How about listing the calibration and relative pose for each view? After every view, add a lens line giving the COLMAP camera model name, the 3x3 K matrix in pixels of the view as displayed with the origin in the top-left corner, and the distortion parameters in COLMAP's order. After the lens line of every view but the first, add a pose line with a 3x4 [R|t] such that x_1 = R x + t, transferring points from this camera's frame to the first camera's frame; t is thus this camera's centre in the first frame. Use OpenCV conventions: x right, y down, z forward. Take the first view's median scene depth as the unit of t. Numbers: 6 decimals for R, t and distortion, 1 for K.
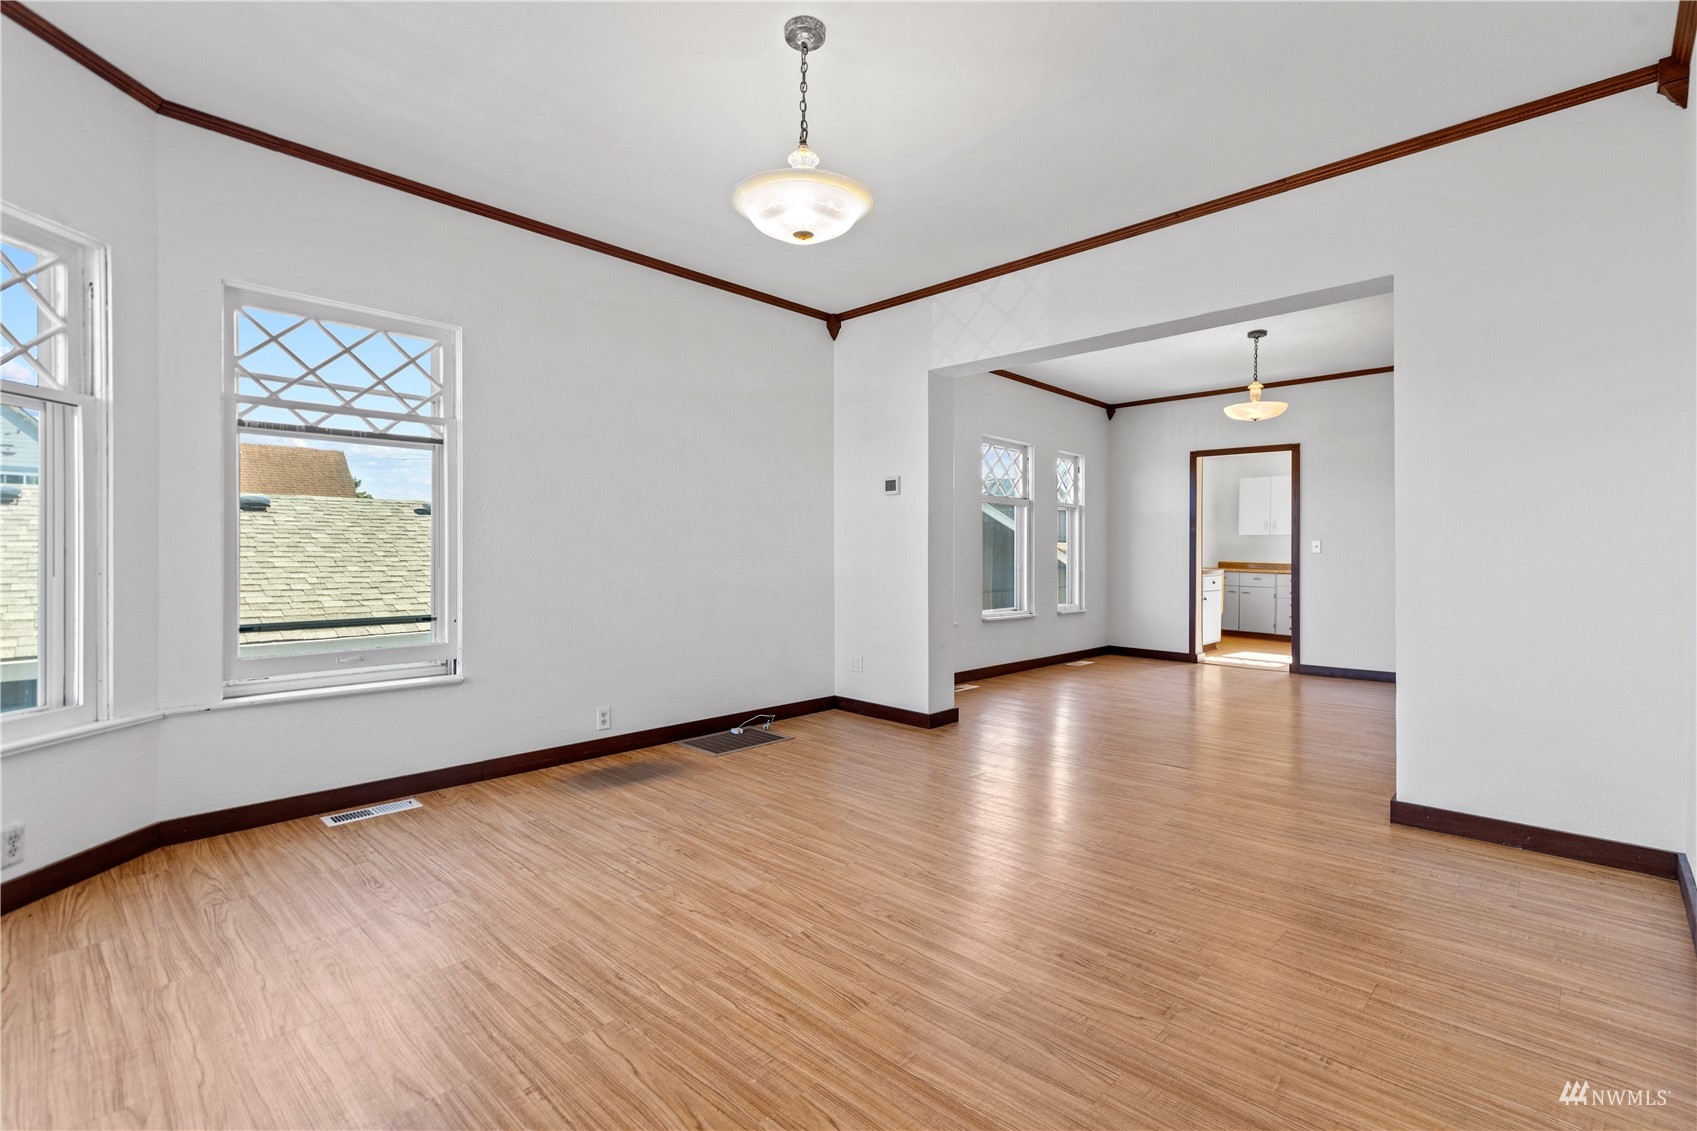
lens RADIAL K [[779.3, 0, 847.5], [0, 779.3, 555.3], [0, 0, 1]] dist [0.011716, 0.000313]
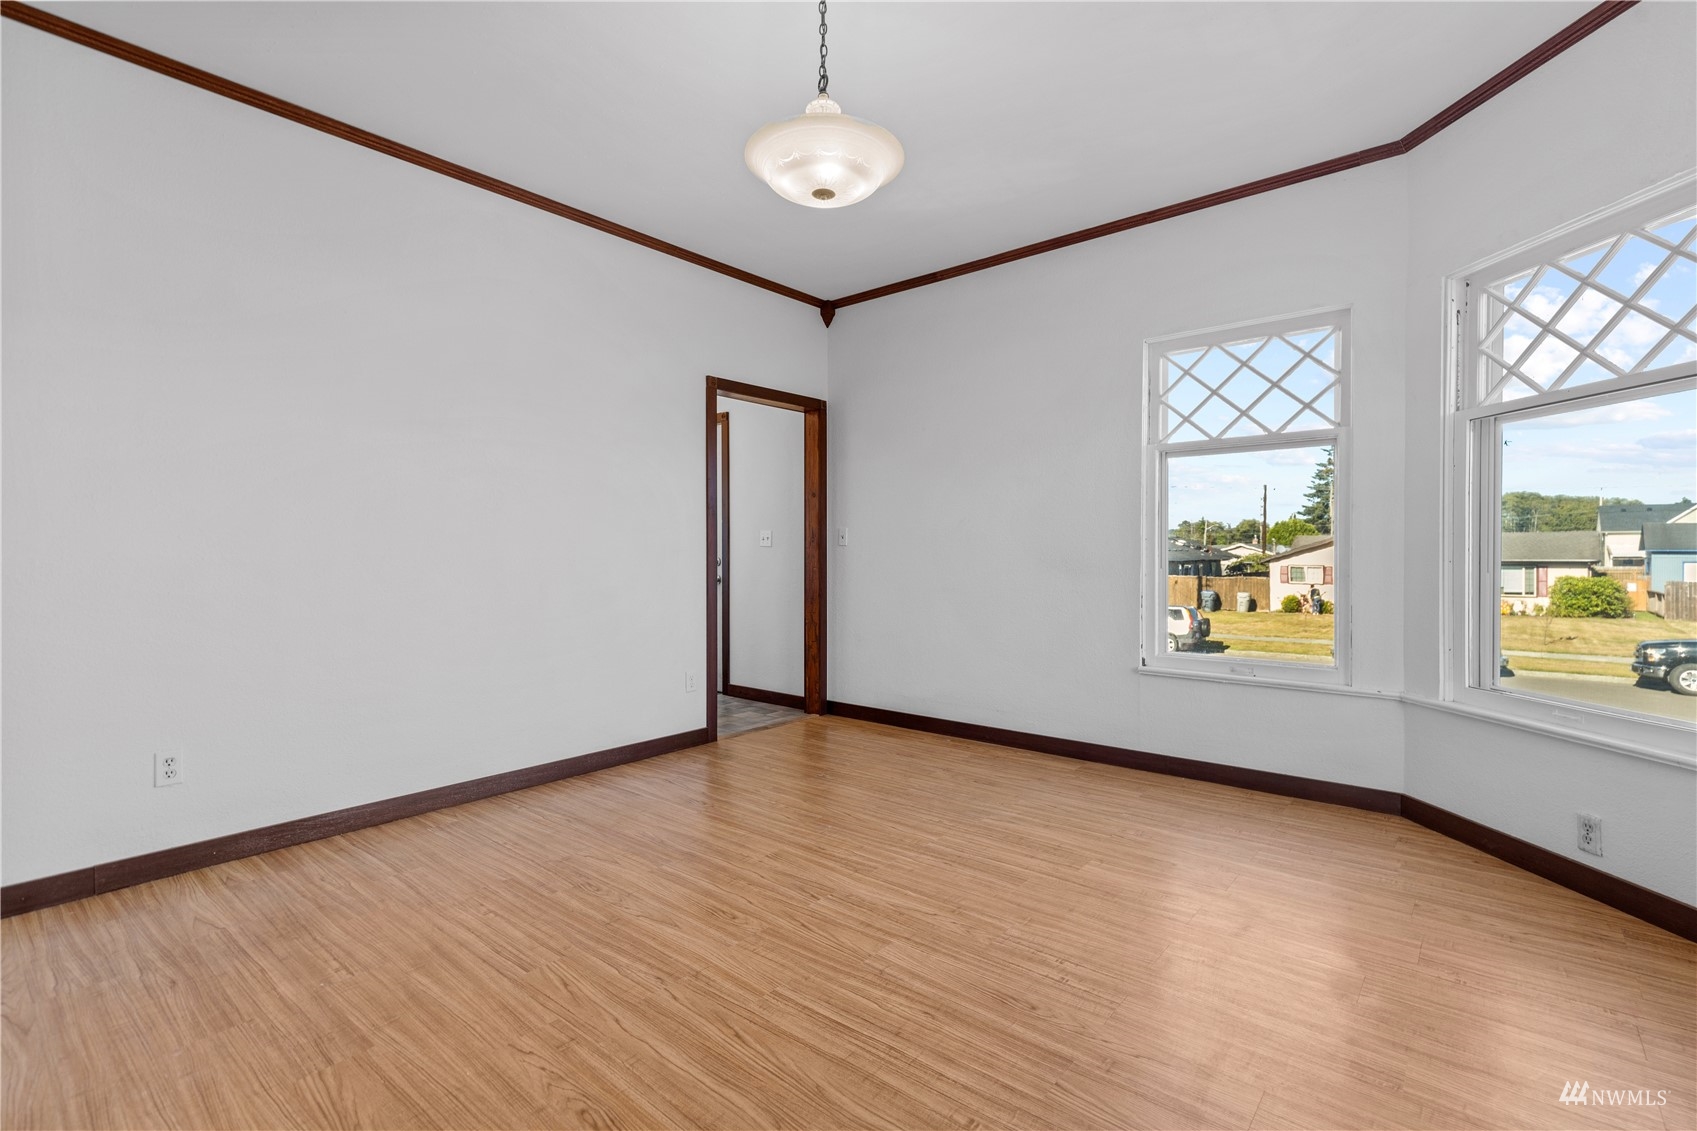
lens RADIAL K [[779.3, 0, 846.6], [0, 779.3, 561.9], [0, 0, 1]] dist [0.011716, 0.000313]
pose [[-0.997668, 0.003023, -0.068192, -0.022378], [0.002036, 0.999892, 0.014539, -0.003611], [0.068229, 0.014366, -0.997566, 1.972128]]
